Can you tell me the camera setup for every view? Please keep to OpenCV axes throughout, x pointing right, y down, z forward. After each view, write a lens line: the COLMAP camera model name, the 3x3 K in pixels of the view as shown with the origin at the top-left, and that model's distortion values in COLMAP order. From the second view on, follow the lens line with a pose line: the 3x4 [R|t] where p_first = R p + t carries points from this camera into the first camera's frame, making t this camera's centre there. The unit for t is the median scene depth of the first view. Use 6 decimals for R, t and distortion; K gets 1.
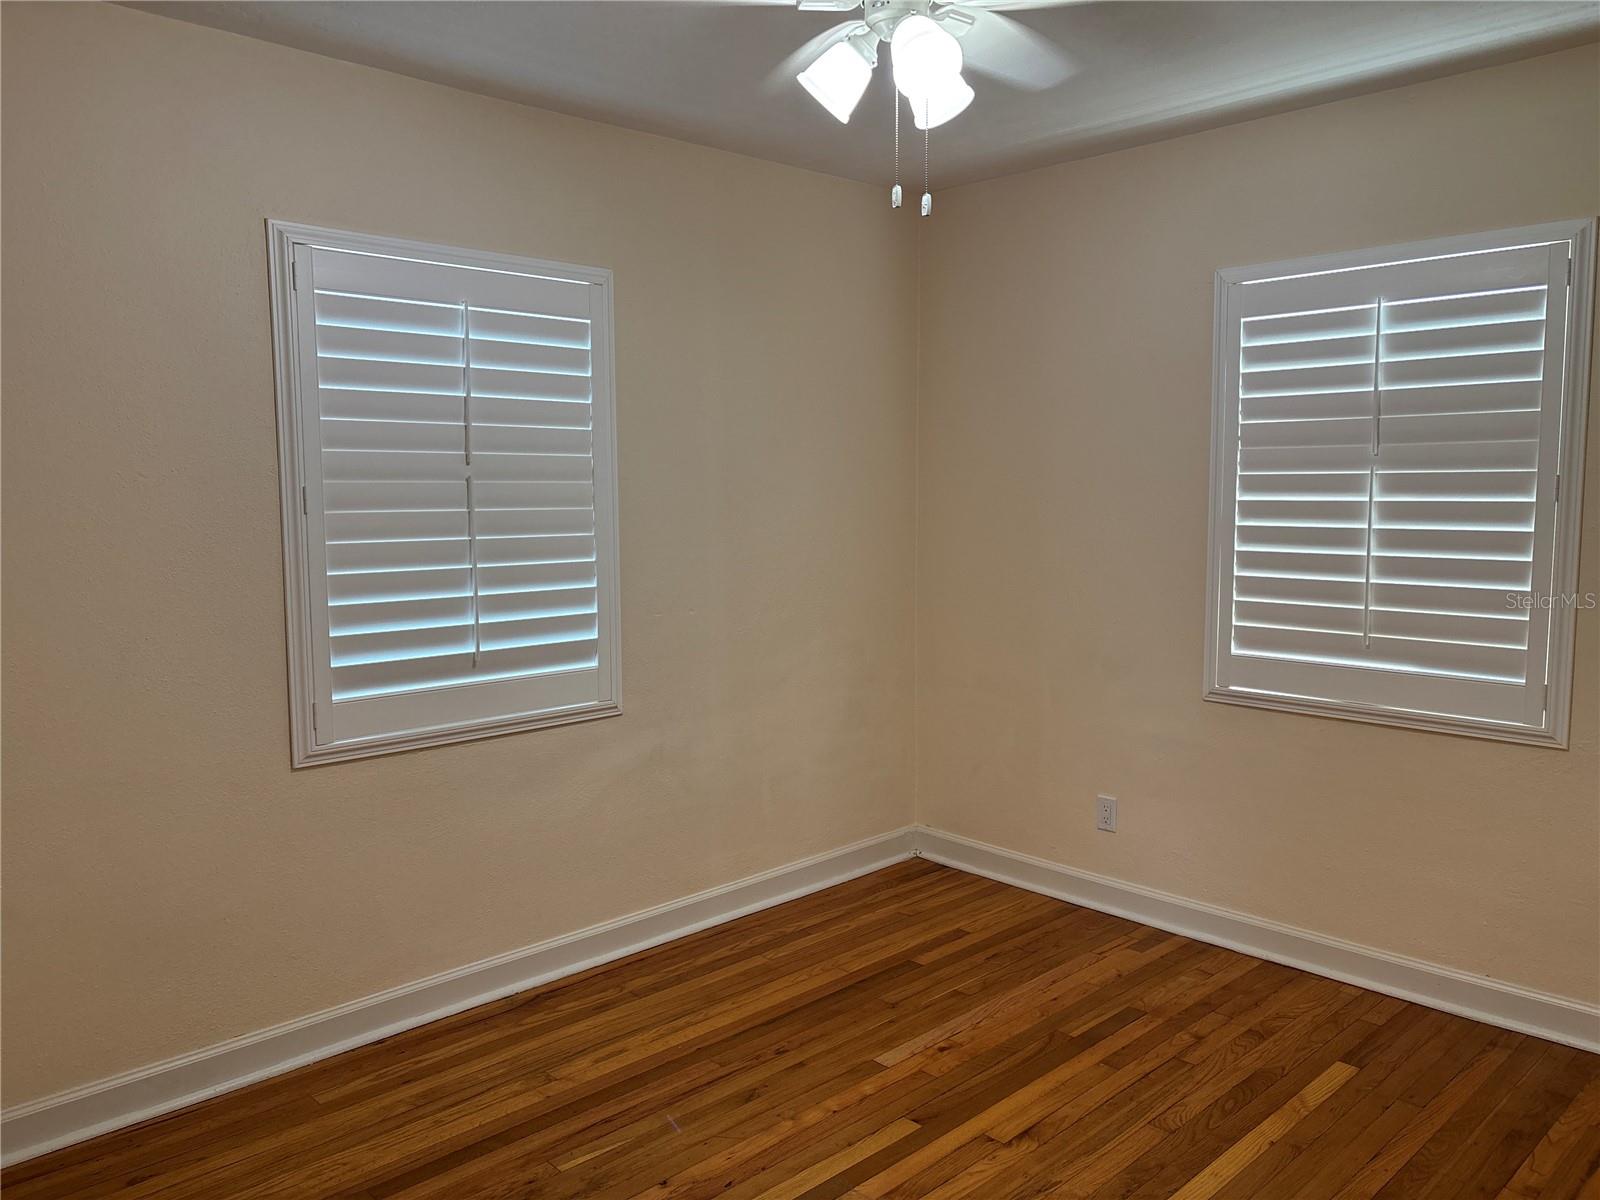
lens RADIAL K [[1202.9, 0, 796.4], [0, 1202.9, 606.9], [0, 0, 1]] dist [0.076855, -0.081634]
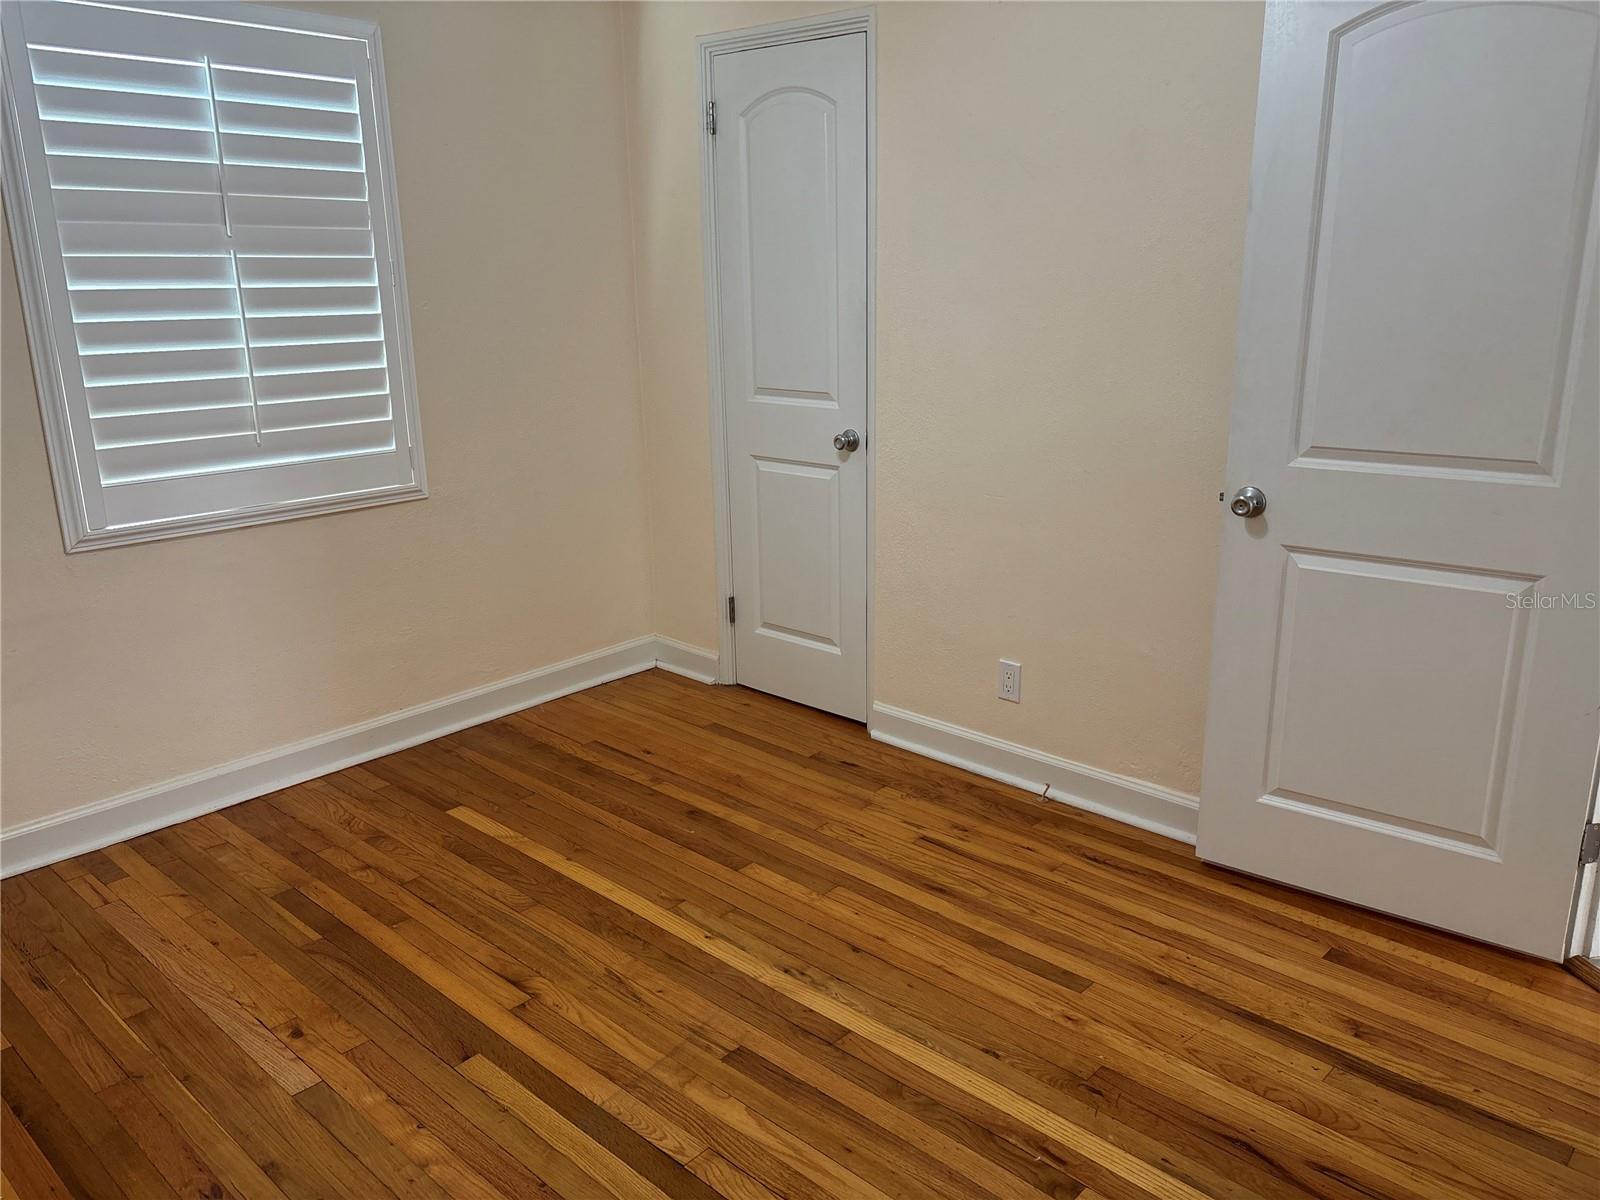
lens RADIAL K [[1202.9, 0, 796.4], [0, 1202.9, 606.9], [0, 0, 1]] dist [0.076855, -0.081634]
pose [[-0.056958, -0.266080, 0.962267, -0.545015], [0.119378, 0.955101, 0.271165, -0.058334], [-0.991214, 0.130318, -0.022636, 0.655928]]
